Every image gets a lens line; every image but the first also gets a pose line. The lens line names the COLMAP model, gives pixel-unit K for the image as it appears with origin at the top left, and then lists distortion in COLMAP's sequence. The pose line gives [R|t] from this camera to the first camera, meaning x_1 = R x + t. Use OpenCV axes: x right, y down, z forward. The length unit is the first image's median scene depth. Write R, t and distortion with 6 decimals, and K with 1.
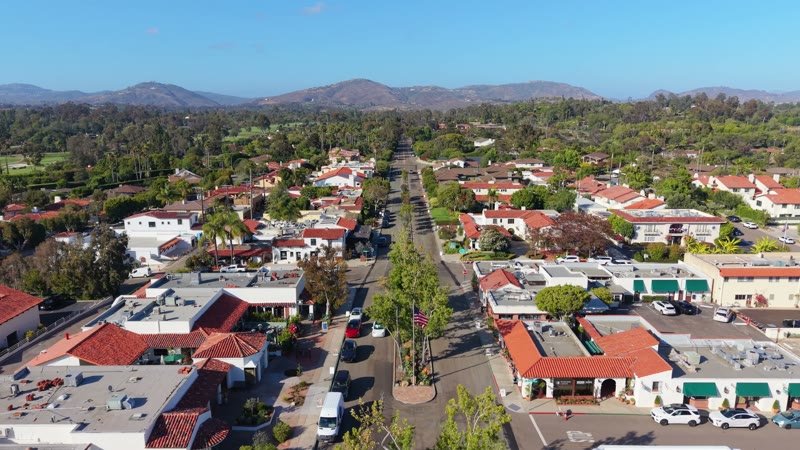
lens RADIAL K [[566.5, 0, 400.0], [0, 566.5, 225.0], [0, 0, 1]] dist [0.033645, -0.043046]
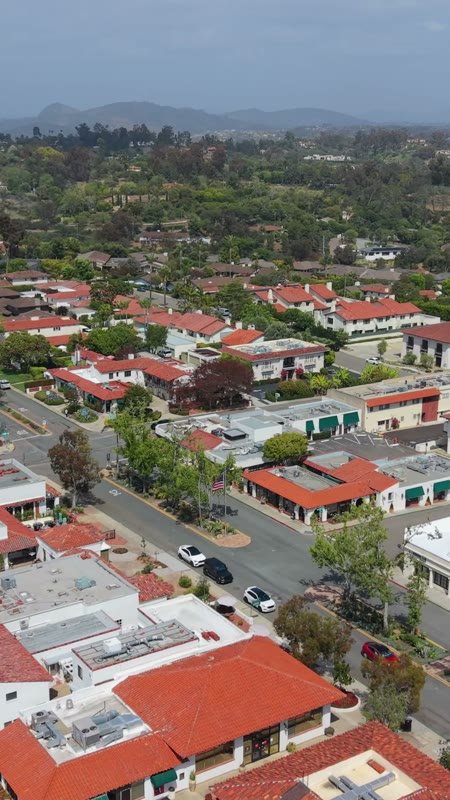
lens RADIAL K [[997.9, 0, 225.0], [0, 997.9, 400.0], [0, 0, 1]] dist [0.268116, -1.089517]
pose [[0.834475, -0.132433, 0.534896, -0.730936], [0.101079, 0.991008, 0.087669, -0.126157], [-0.541697, -0.019091, 0.840357, -0.517435]]
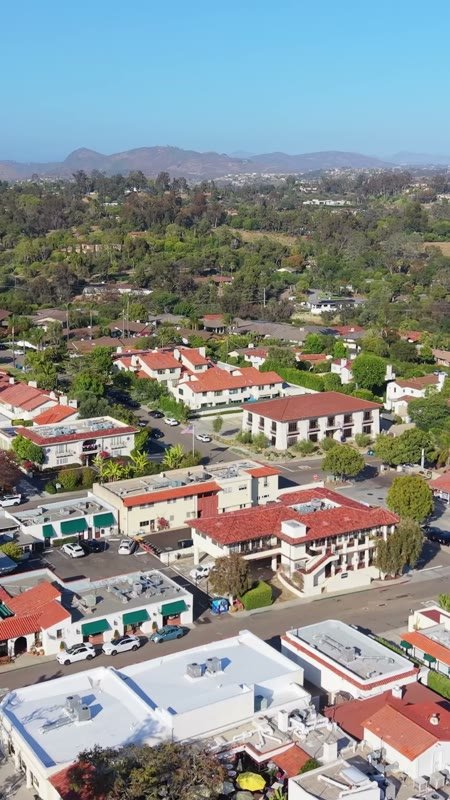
lens RADIAL K [[997.9, 0, 225.0], [0, 997.9, 400.0], [0, 0, 1]] dist [0.268116, -1.089517]
pose [[0.850346, -0.110960, 0.514393, -0.169014], [0.102211, 0.993727, 0.045392, -0.155591], [-0.516203, 0.013977, 0.856352, -0.591712]]
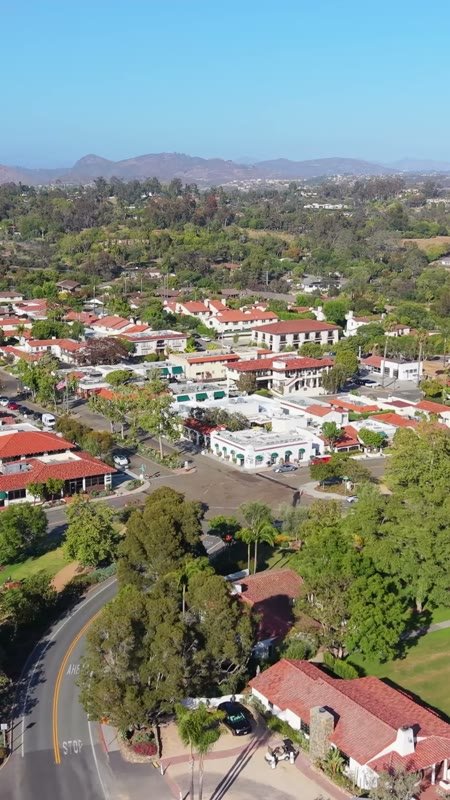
lens RADIAL K [[997.9, 0, 225.0], [0, 997.9, 400.0], [0, 0, 1]] dist [0.268116, -1.089517]
pose [[0.852812, -0.106434, 0.511257, -0.978050], [0.100470, 0.994161, 0.039375, 0.092320], [-0.512462, 0.017787, 0.858526, -1.792587]]
